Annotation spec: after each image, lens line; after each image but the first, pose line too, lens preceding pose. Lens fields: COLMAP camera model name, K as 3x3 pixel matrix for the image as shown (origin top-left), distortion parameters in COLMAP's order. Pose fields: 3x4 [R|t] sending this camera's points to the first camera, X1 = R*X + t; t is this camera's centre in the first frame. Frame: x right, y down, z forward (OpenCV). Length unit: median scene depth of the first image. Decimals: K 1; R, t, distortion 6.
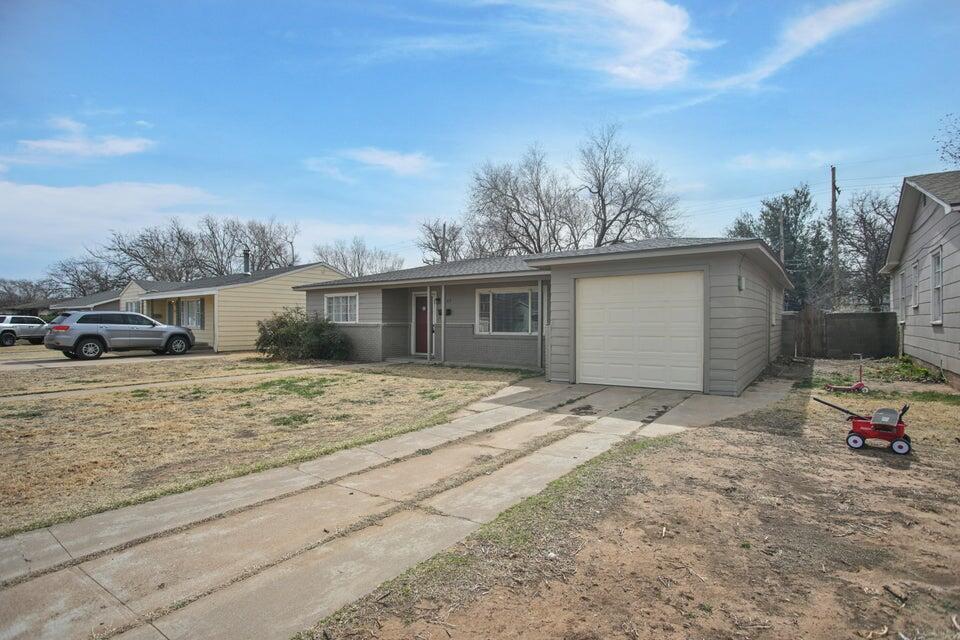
lens RADIAL K [[483.7, 0, 480.0], [0, 483.7, 320.0], [0, 0, 1]] dist [0.001669, 0.000279]
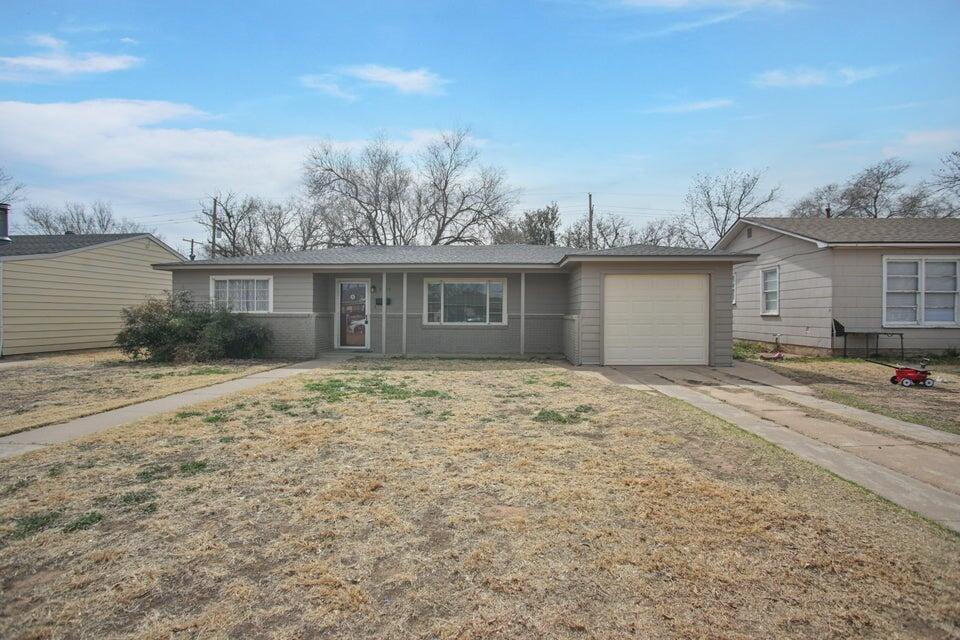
lens RADIAL K [[491.6, 0, 480.0], [0, 491.6, 320.0], [0, 0, 1]] dist [0.003338, 0.000302]
pose [[0.853529, -0.000019, 0.521046, -0.389731], [-0.005986, 0.999934, 0.009842, 0.008248], [-0.521011, -0.011520, 0.853472, 0.091859]]
